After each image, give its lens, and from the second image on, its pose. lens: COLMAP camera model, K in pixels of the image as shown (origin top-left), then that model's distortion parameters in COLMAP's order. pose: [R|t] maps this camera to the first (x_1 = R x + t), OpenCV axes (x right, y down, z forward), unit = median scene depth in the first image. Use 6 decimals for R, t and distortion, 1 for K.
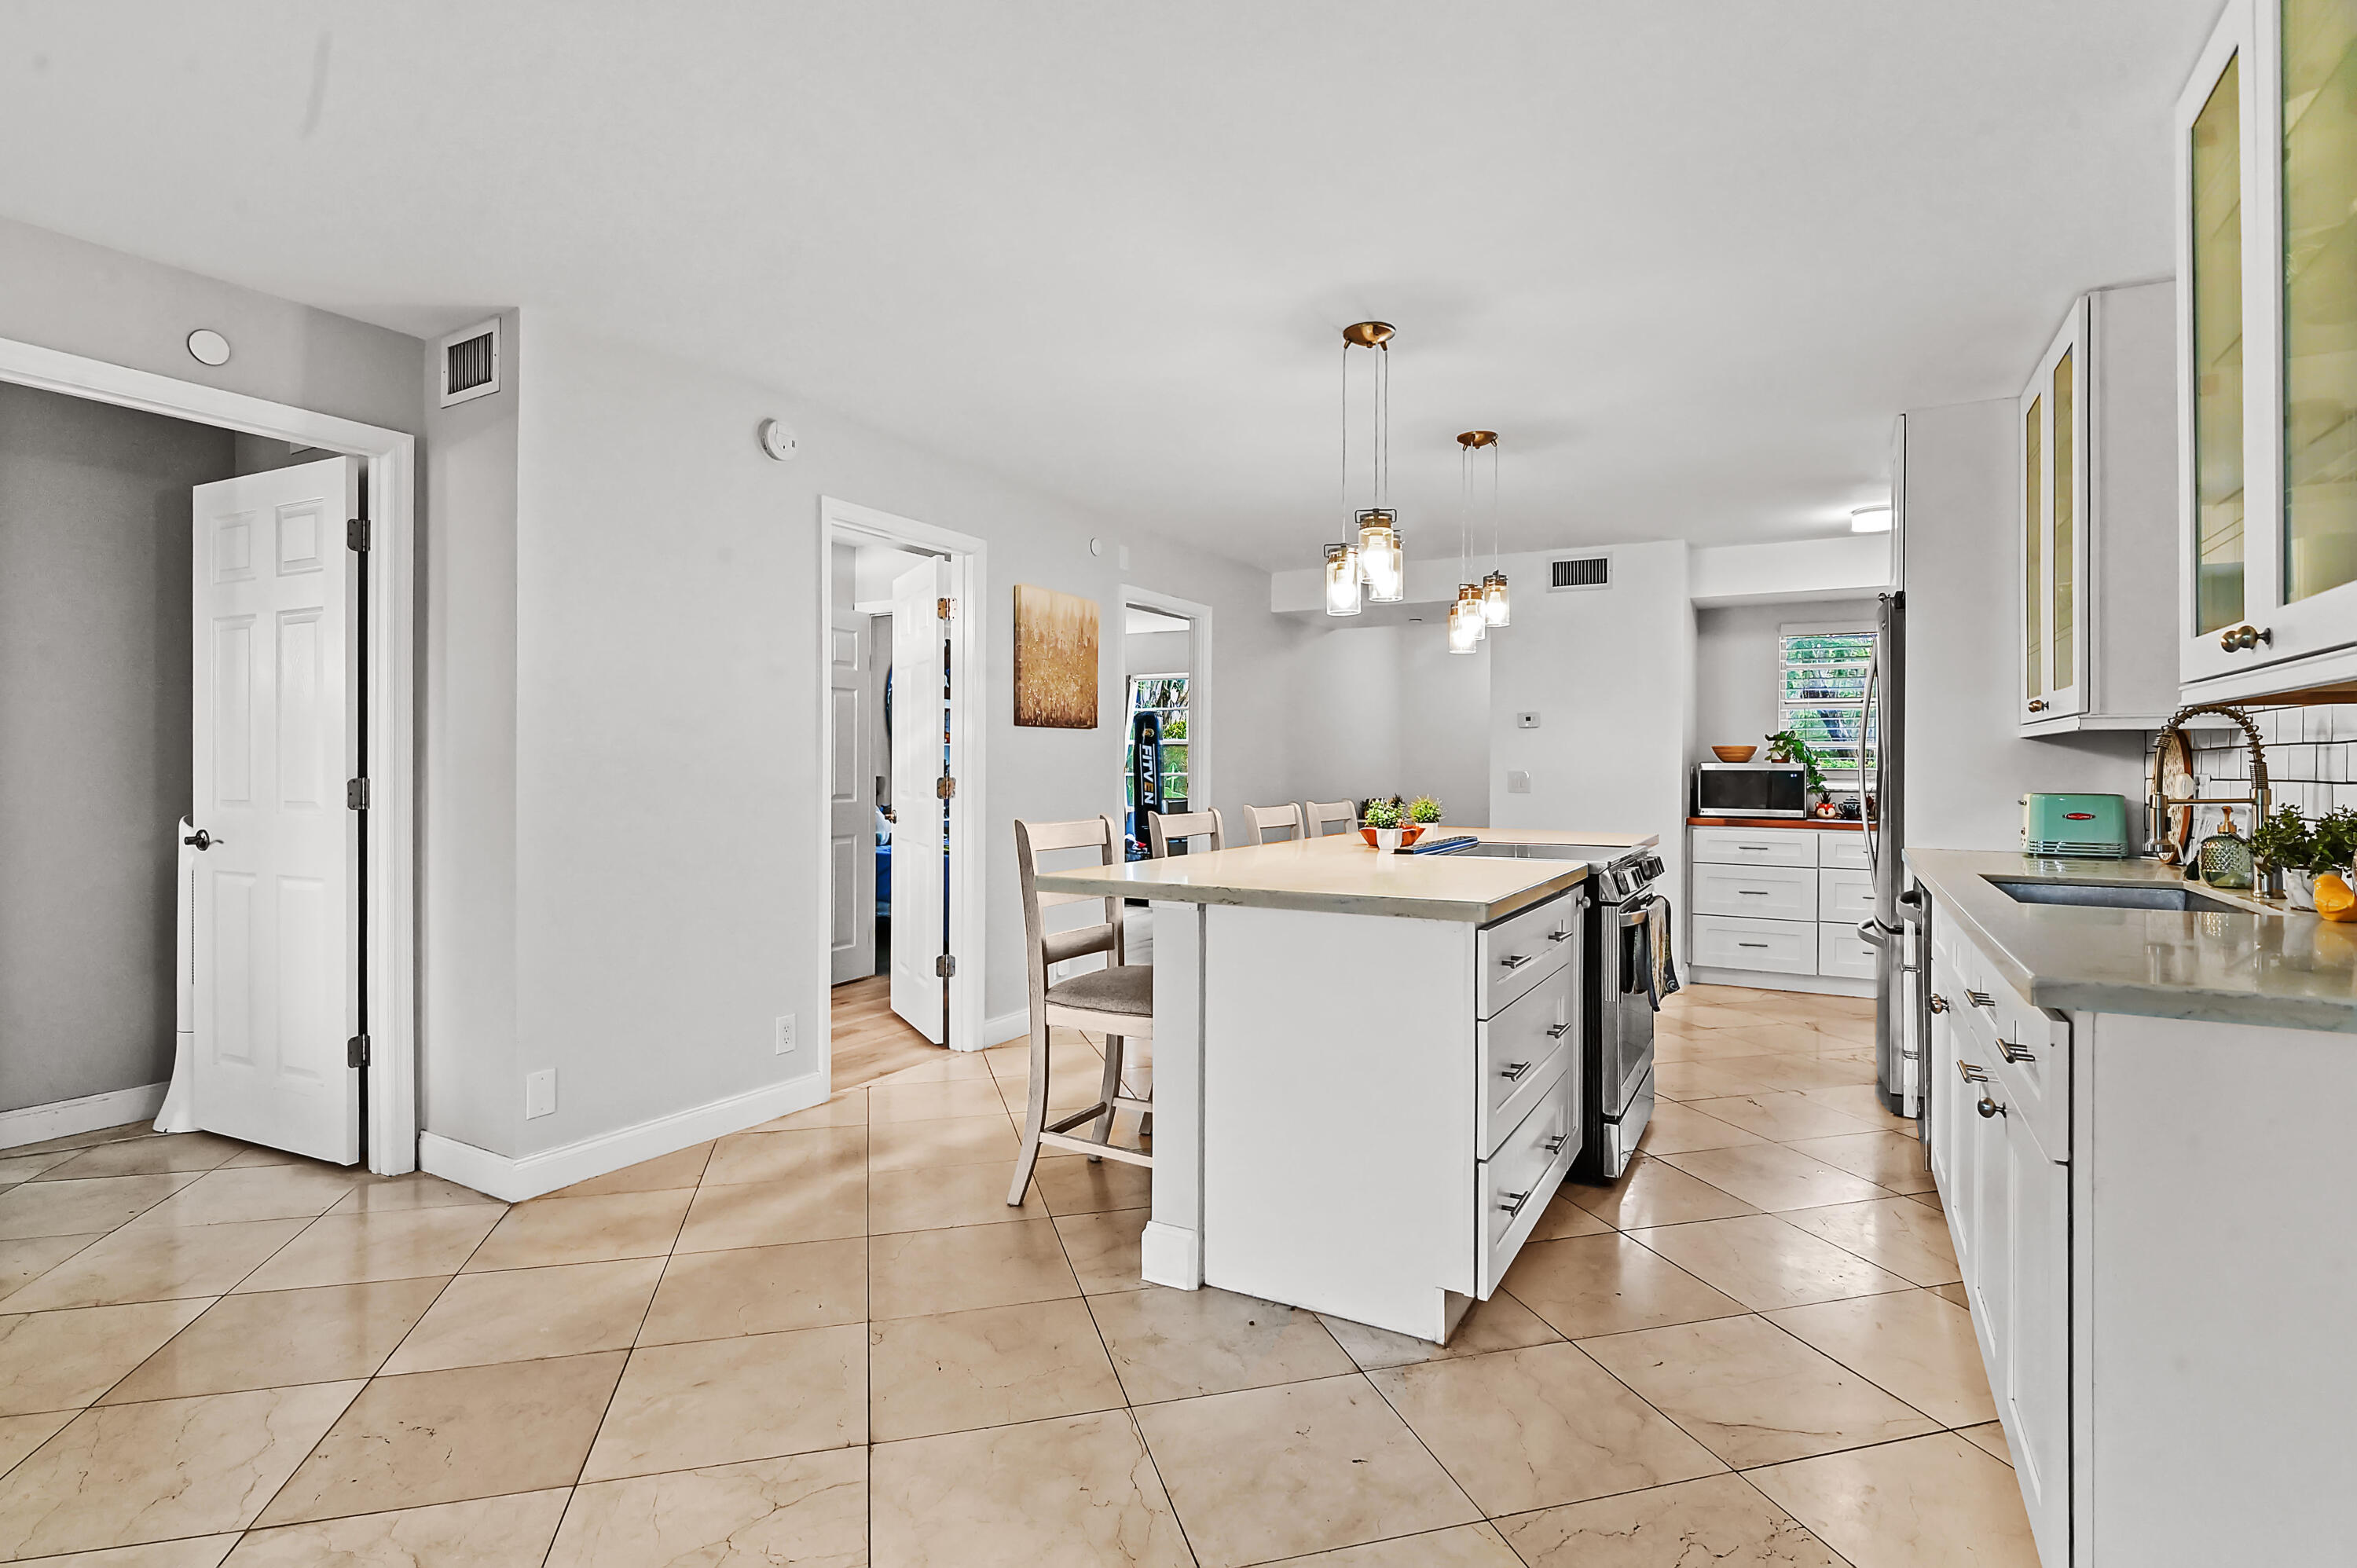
lens RADIAL K [[1142.4, 0, 1179.1], [0, 1142.4, 759.9], [0, 0, 1]] dist [-0.017249, -0.000467]
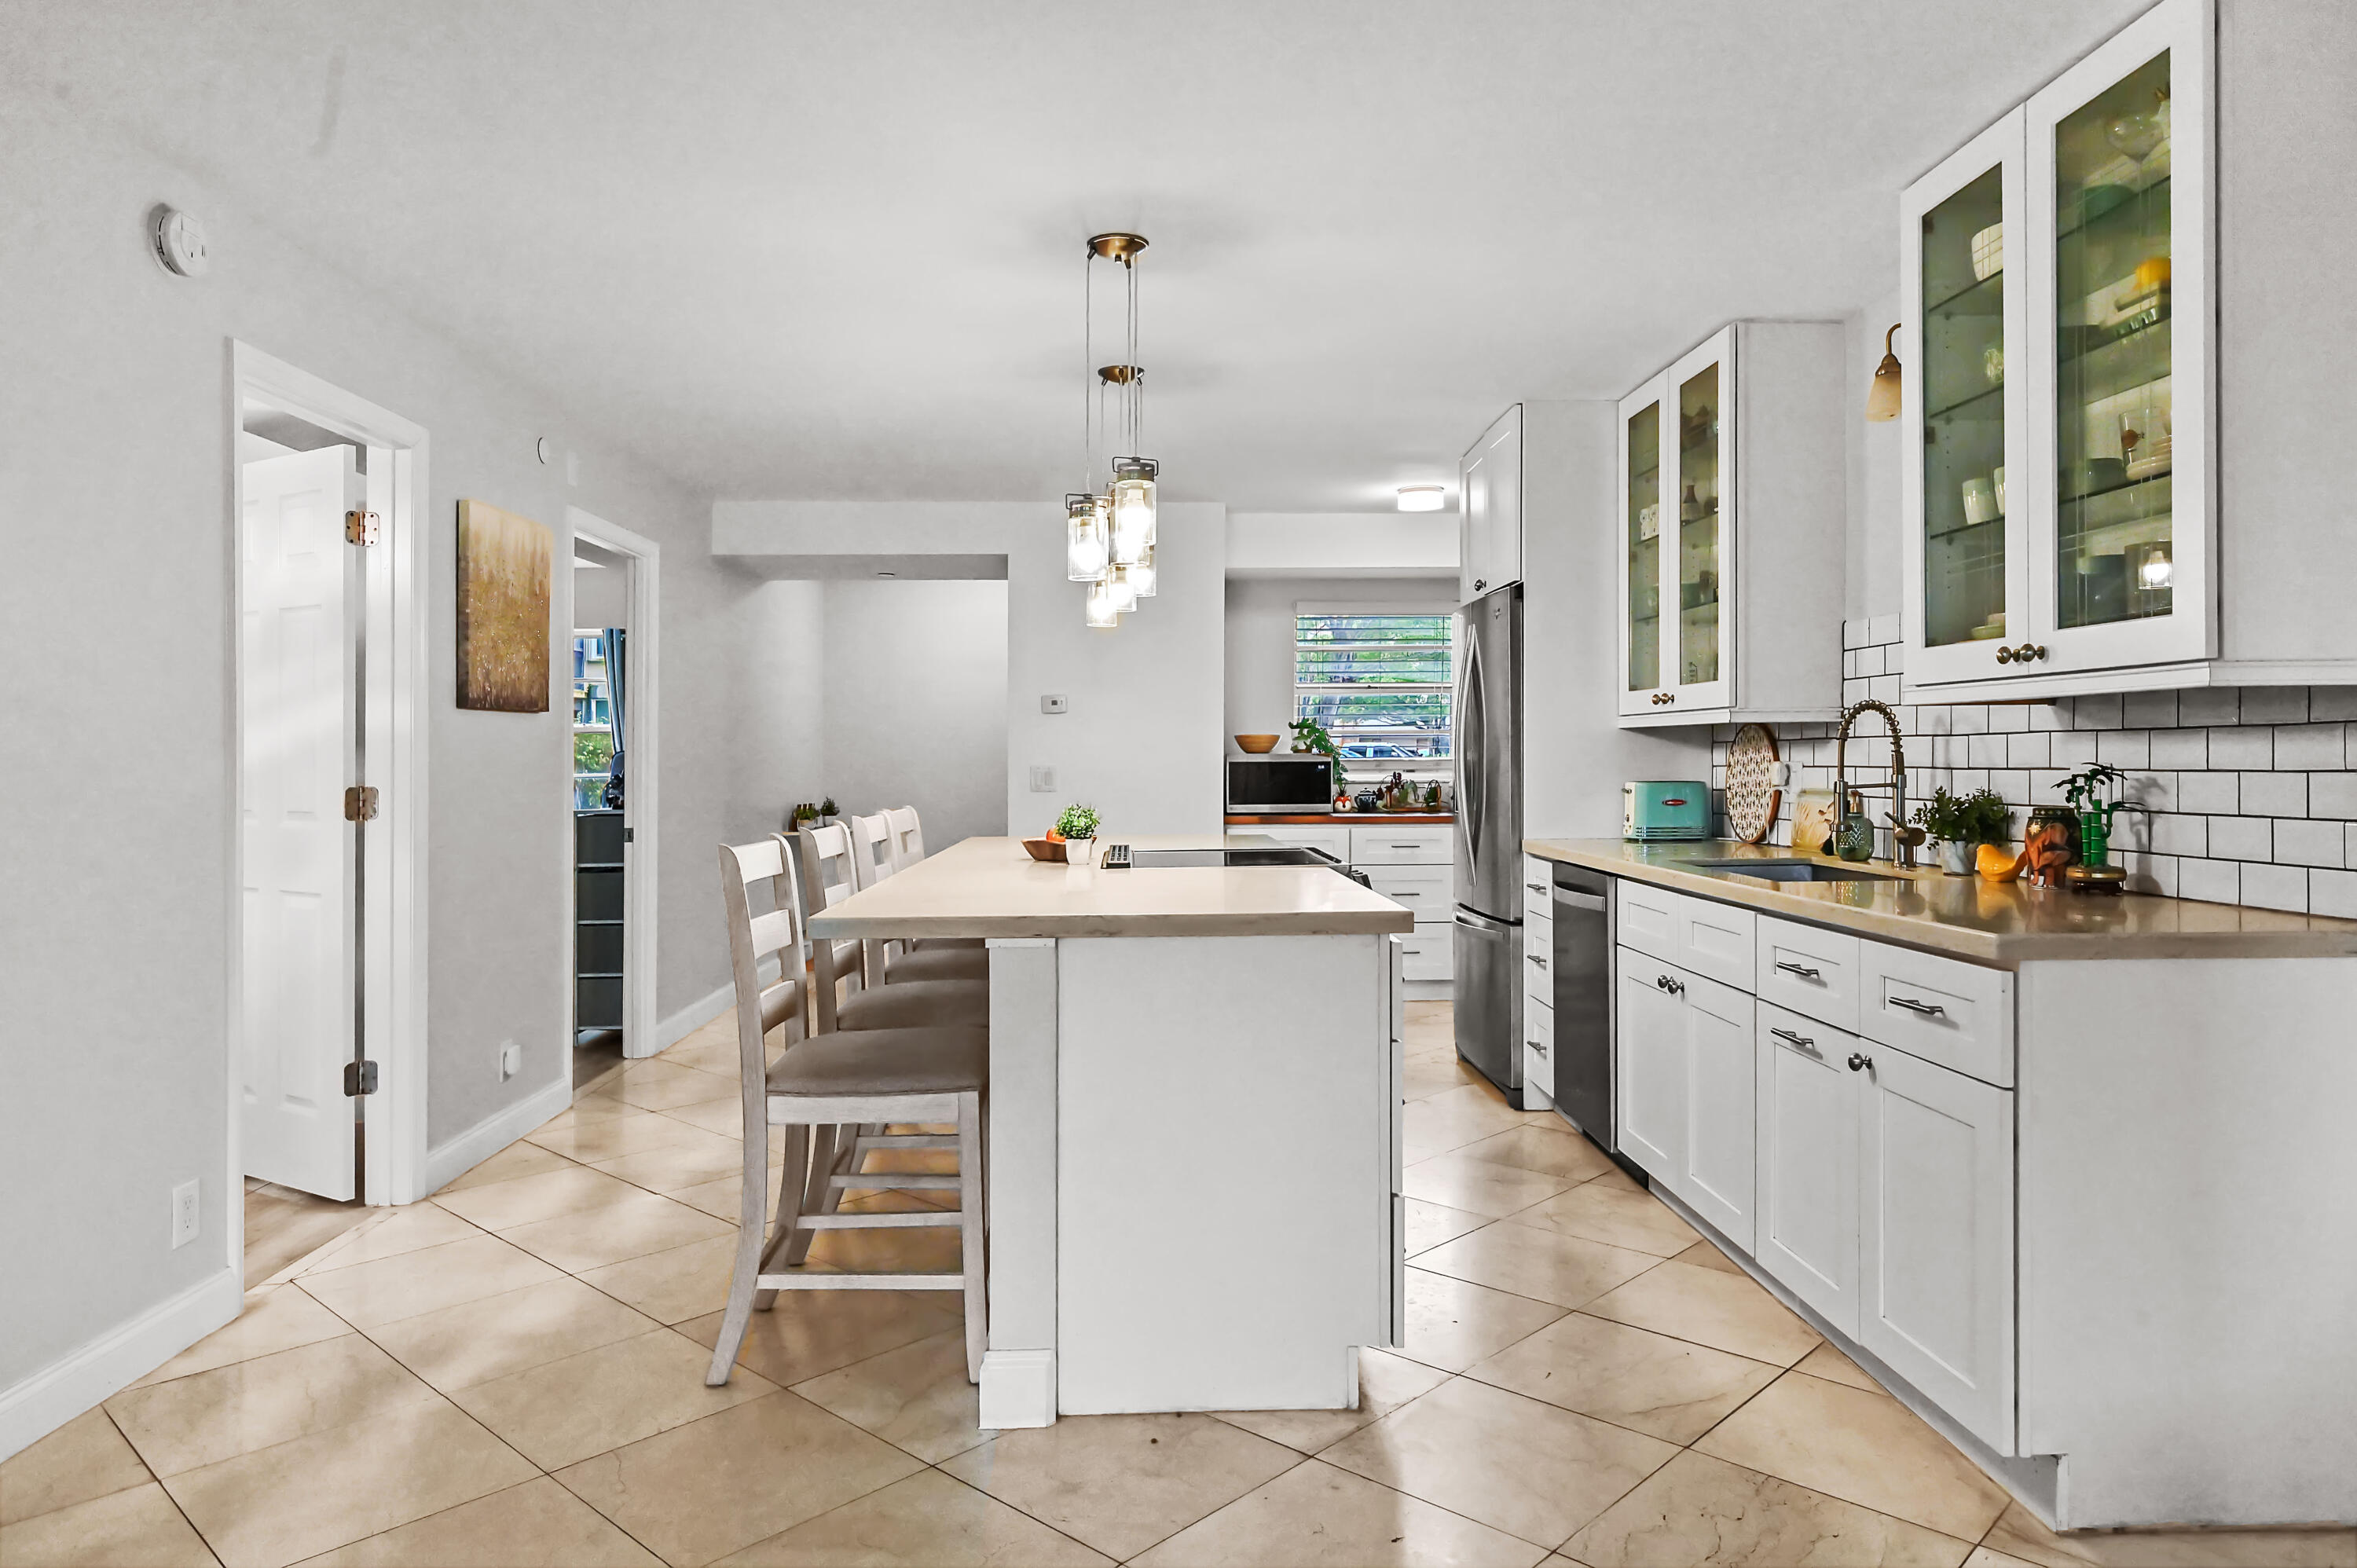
lens RADIAL K [[1494.8, 0, 1181.4], [0, 1494.8, 733.0], [0, 0, 1]] dist [-0.003400, -0.001287]
pose [[0.853915, -0.001632, 0.520410, -0.291806], [0.007473, 0.999930, -0.009127, -0.005313], [-0.520359, 0.011683, 0.853868, 0.034961]]
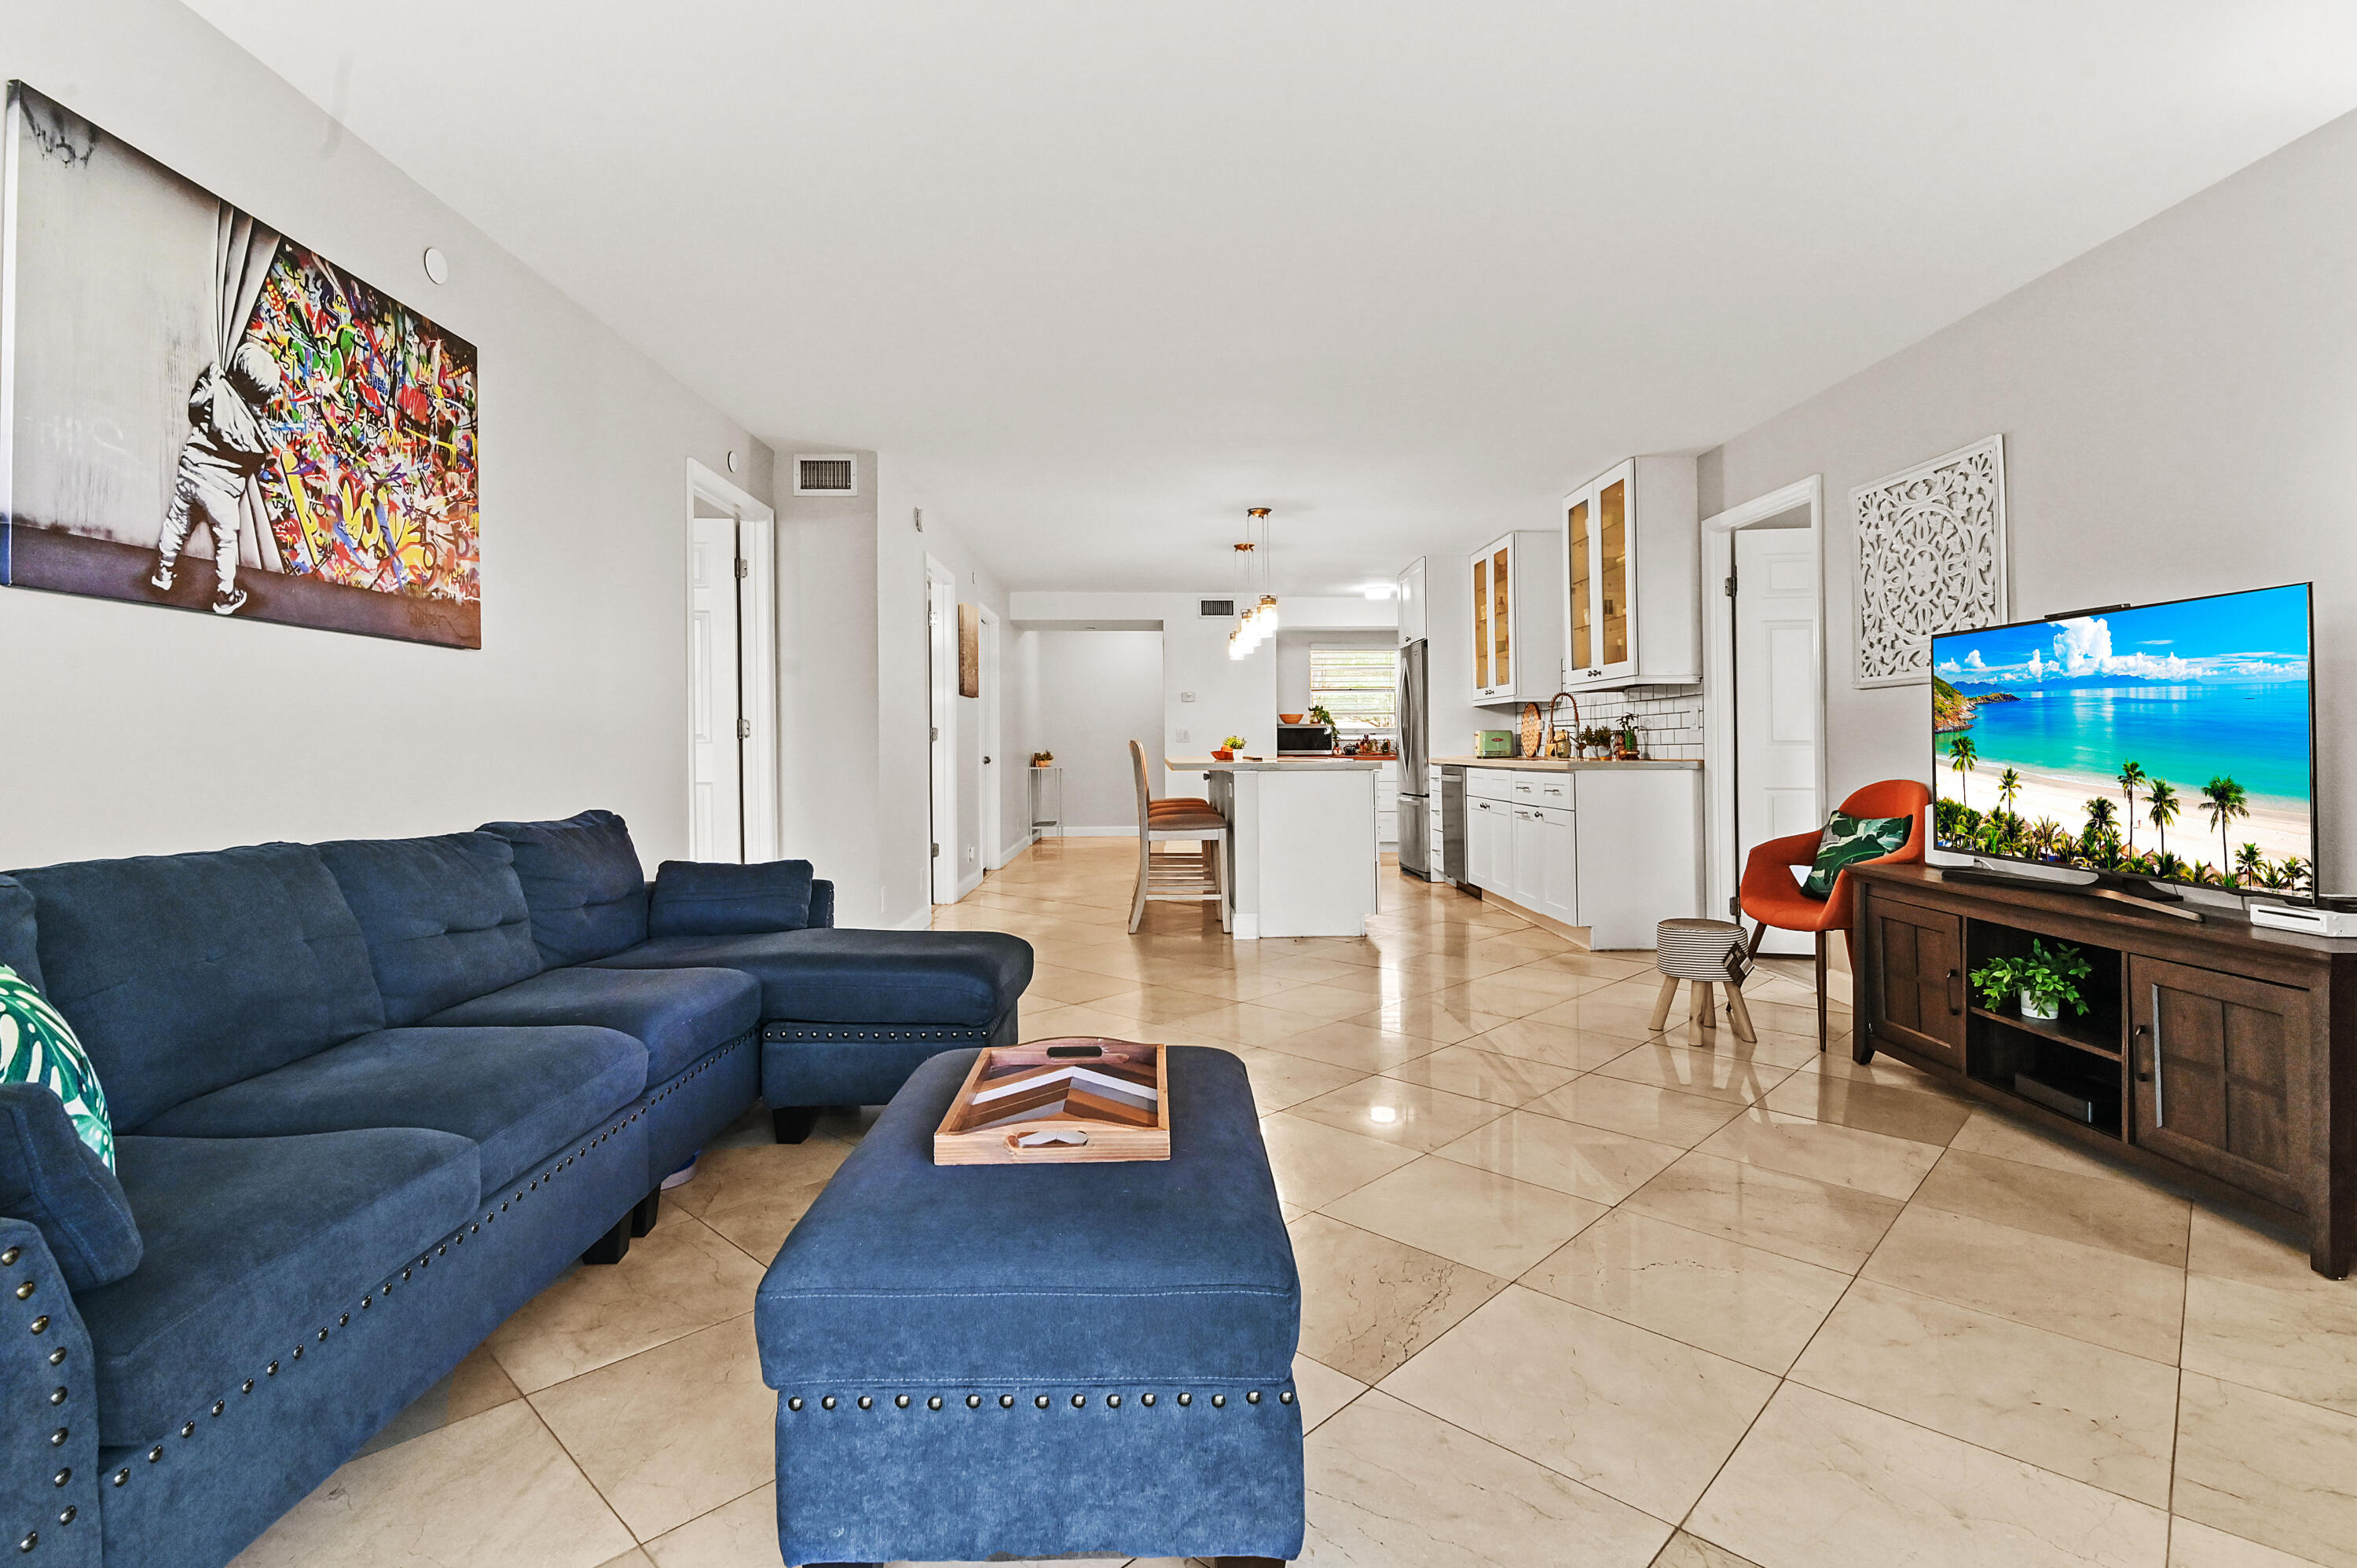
lens RADIAL K [[1143.9, 0, 1204.2], [0, 1143.9, 736.3], [0, 0, 1]] dist [0.001785, 0.000432]
pose [[0.847036, -0.011531, 0.531410, -0.847911], [0.014622, 0.999892, -0.001610, 0.033375], [-0.531334, 0.009134, 0.847113, -0.591341]]
